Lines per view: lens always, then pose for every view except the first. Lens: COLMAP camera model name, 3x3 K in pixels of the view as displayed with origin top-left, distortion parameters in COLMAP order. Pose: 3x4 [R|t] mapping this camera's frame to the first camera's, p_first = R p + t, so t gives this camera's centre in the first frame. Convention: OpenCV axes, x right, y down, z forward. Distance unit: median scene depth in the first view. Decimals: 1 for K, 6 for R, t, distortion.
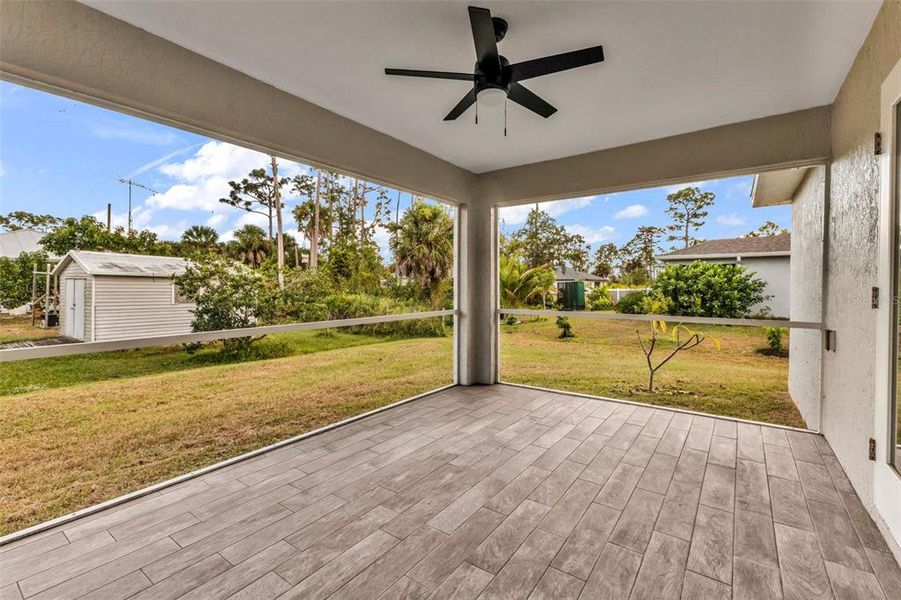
lens RADIAL K [[391.4, 0, 448.4], [0, 391.4, 295.8], [0, 0, 1]] dist [0.015377, -0.005621]
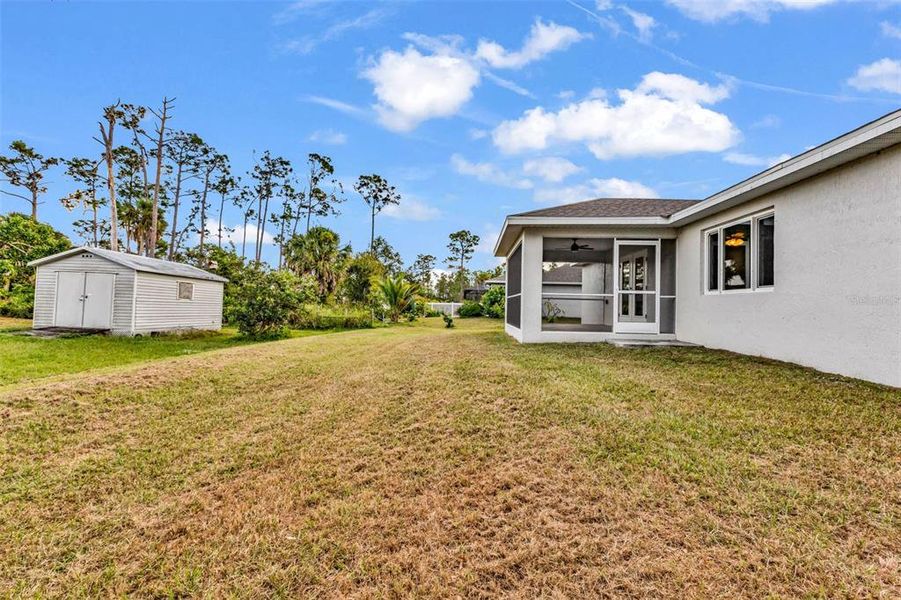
lens RADIAL K [[391.4, 0, 449.3], [0, 391.4, 300.5], [0, 0, 1]] dist [0.015377, -0.005621]
pose [[0.842140, 0.025980, 0.538633, -1.119380], [-0.007333, 0.999298, -0.036735, 0.105902], [-0.539210, 0.026986, 0.841739, -0.707844]]
